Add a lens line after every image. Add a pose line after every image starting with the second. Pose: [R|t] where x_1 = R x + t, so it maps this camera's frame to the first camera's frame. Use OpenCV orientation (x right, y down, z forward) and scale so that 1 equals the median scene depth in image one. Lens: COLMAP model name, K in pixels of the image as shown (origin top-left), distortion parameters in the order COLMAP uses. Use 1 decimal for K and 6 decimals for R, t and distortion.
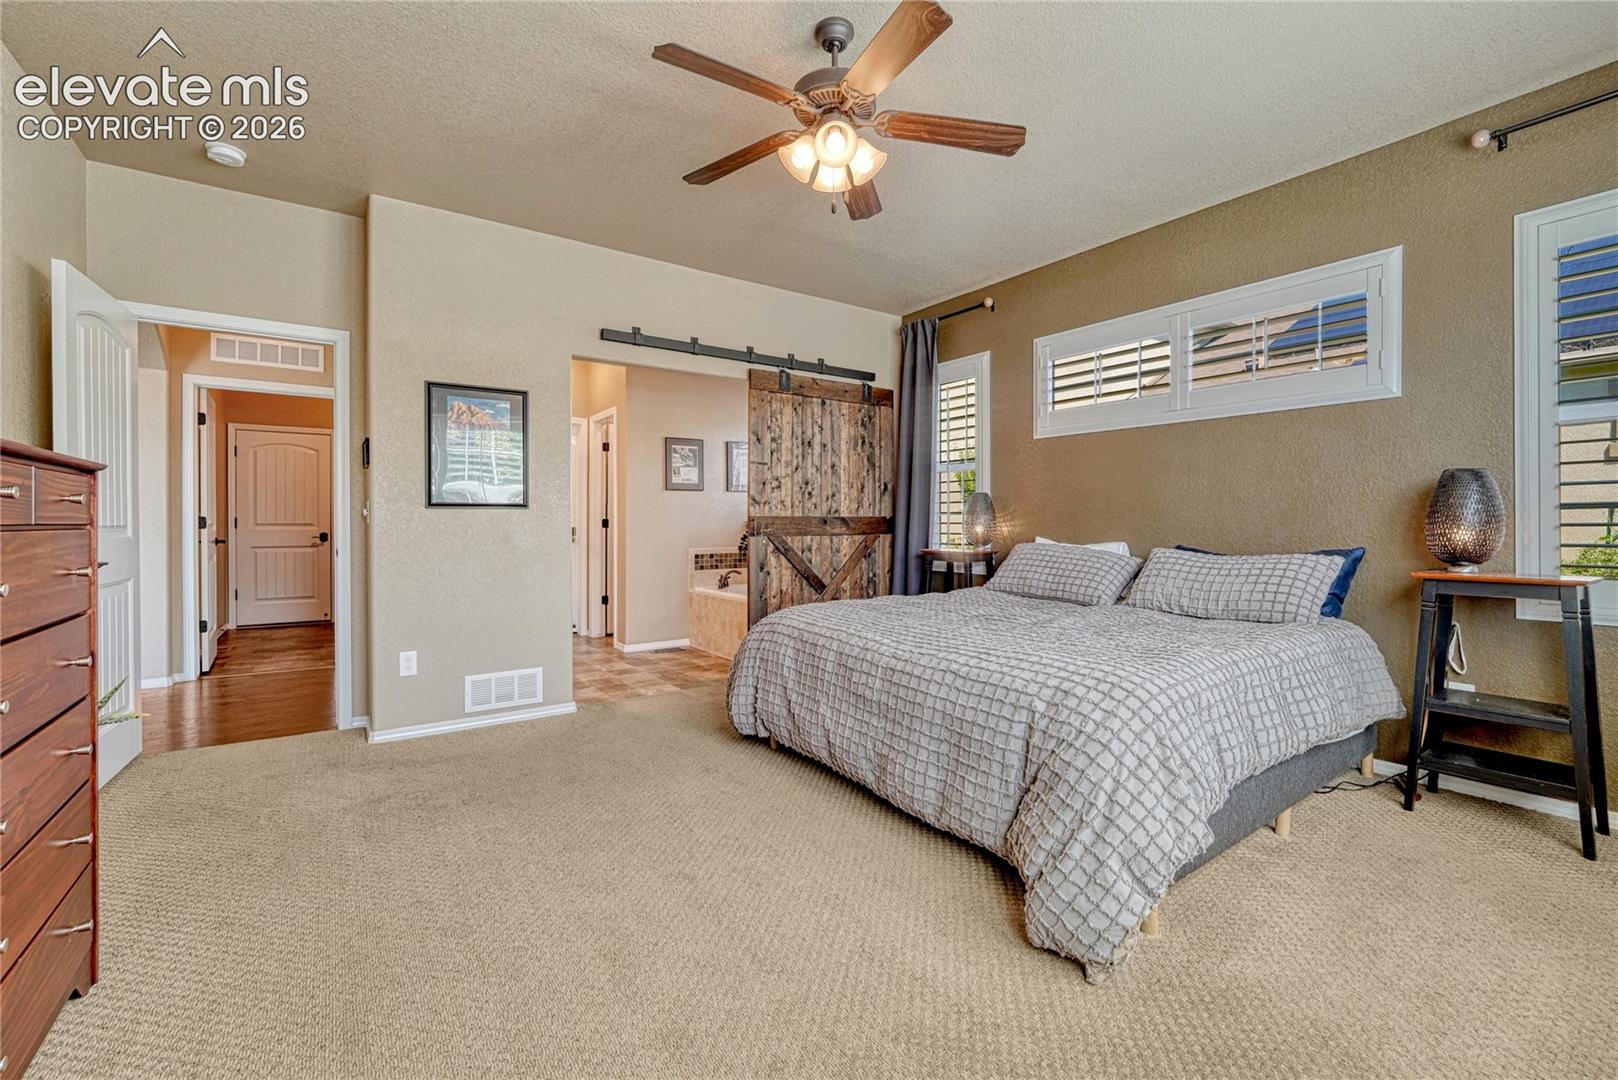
lens RADIAL K [[680.4, 0, 809.8], [0, 680.4, 532.8], [0, 0, 1]] dist [-0.005547, -0.000455]
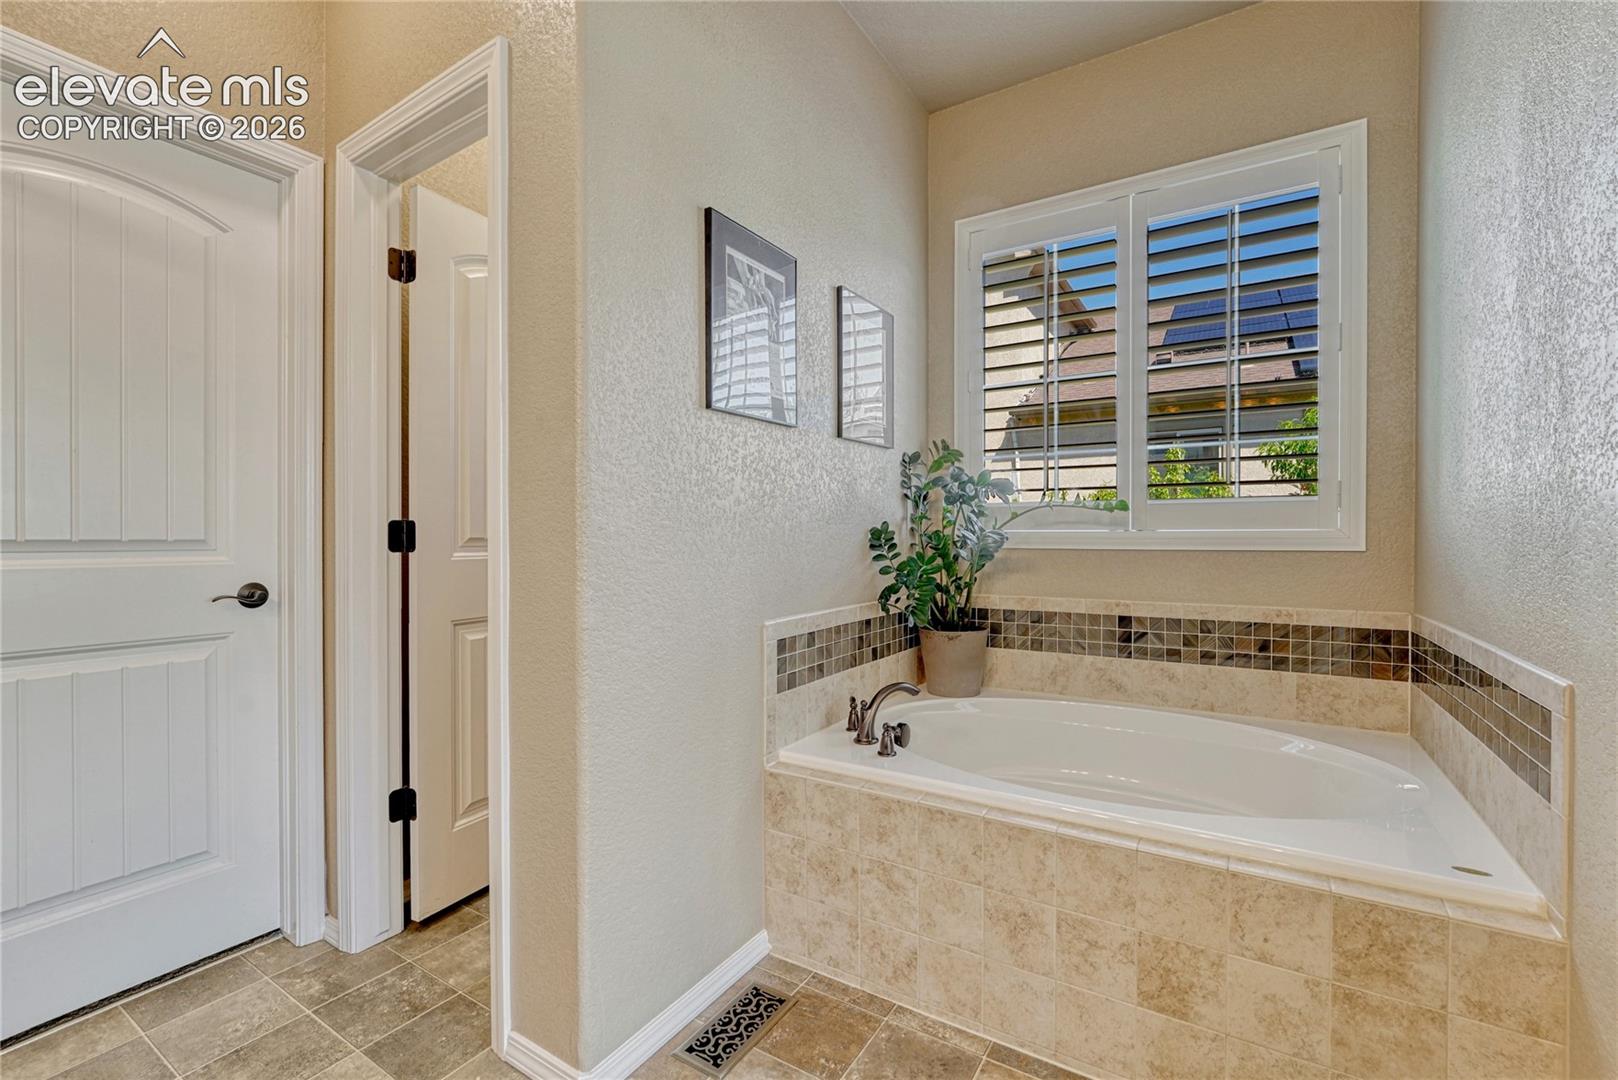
lens RADIAL K [[680.4, 0, 811.7], [0, 680.4, 541.1], [0, 0, 1]] dist [-0.005547, -0.000455]
pose [[0.918749, -0.003276, 0.394828, -0.345755], [0.003839, 0.999992, -0.000636, -0.014264], [-0.394823, 0.002100, 0.918755, 0.913206]]
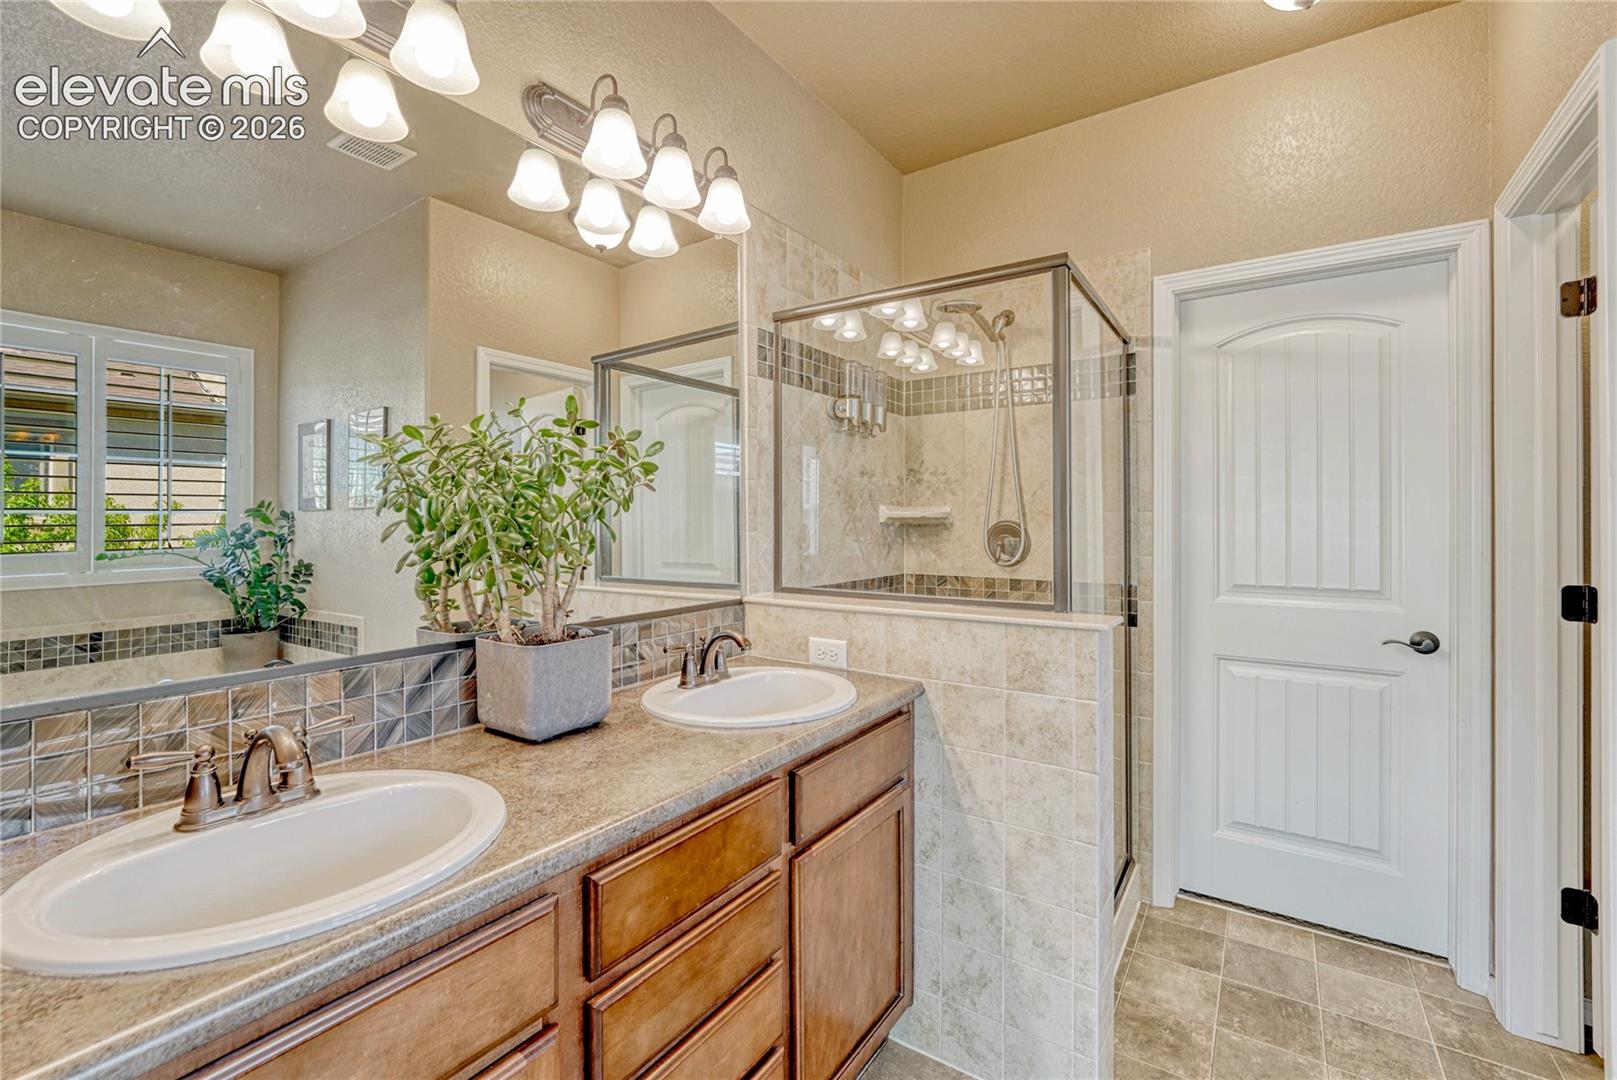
lens RADIAL K [[680.0, 0, 811.5], [0, 680.0, 522.8], [0, 0, 1]] dist [-0.005547, -0.000455]
pose [[0.366407, 0.003931, -0.930447, -0.249049], [-0.005017, 0.999985, 0.002249, -0.052133], [0.930441, 0.003844, 0.366421, 0.883306]]
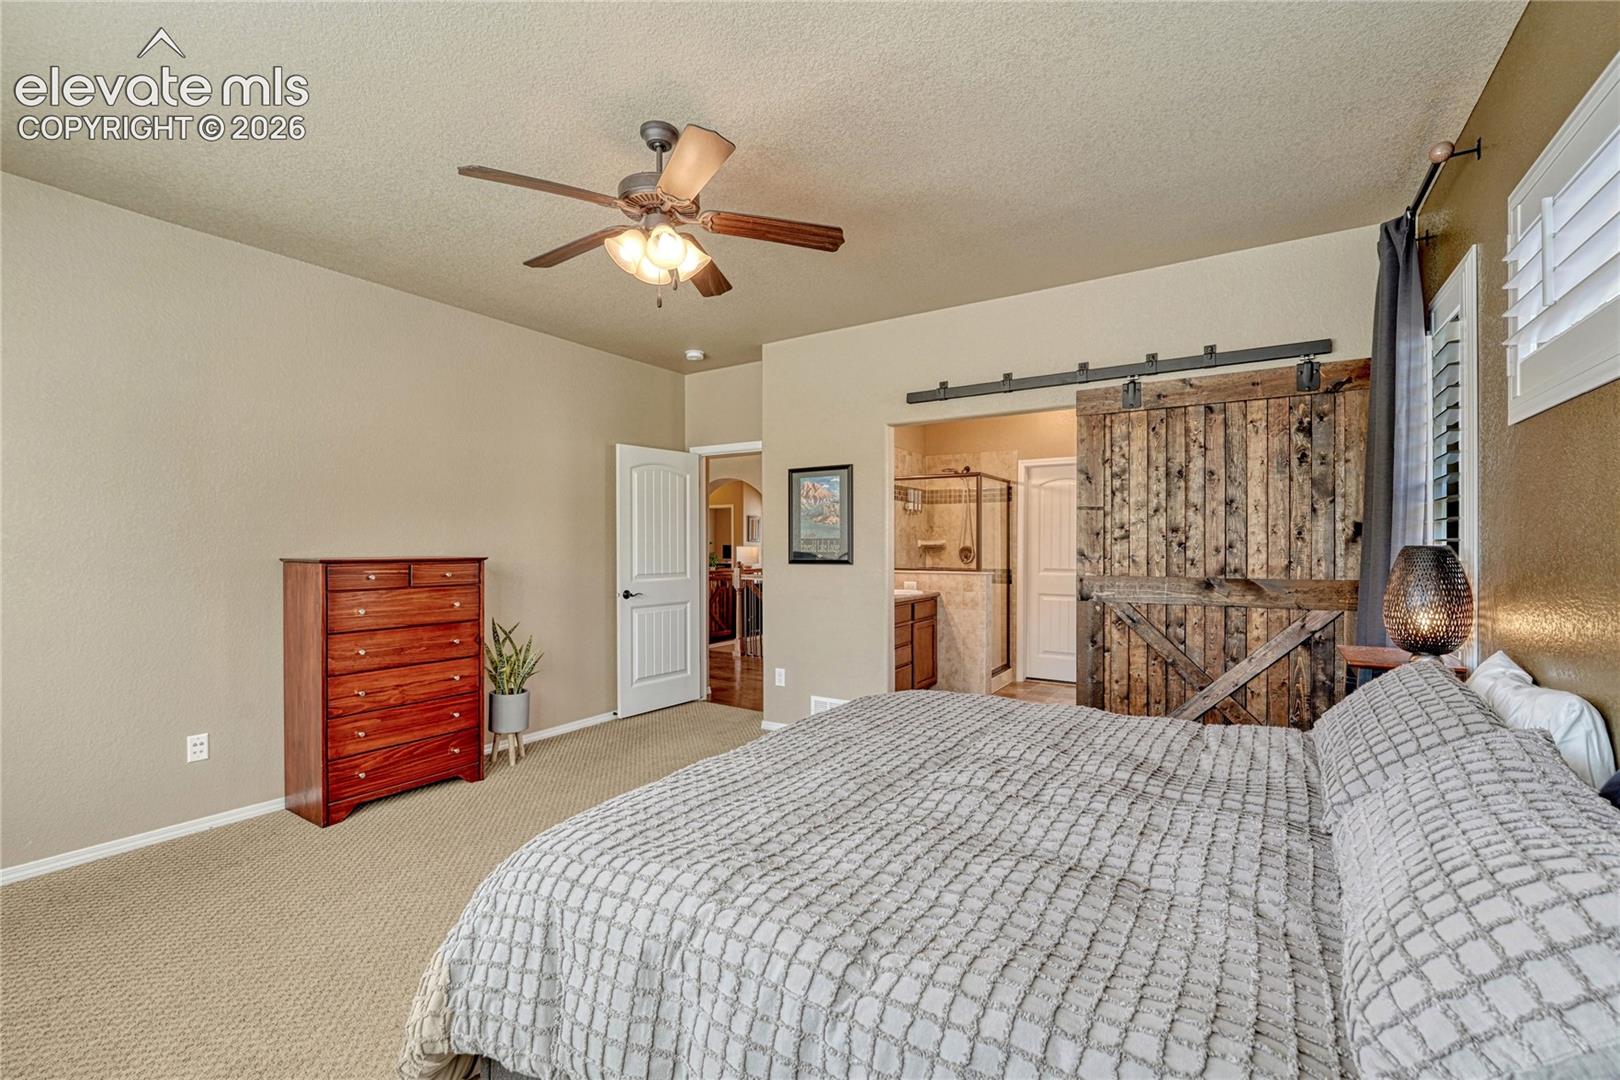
lens RADIAL K [[681.2, 0, 802.9], [0, 681.2, 547.3], [0, 0, 1]] dist [-0.005547, -0.000455]
pose [[0.380589, 0.006671, -0.924720, 0.492290], [-0.008778, 0.999955, 0.003601, -0.053073], [0.924703, 0.006746, 0.380630, 0.366567]]
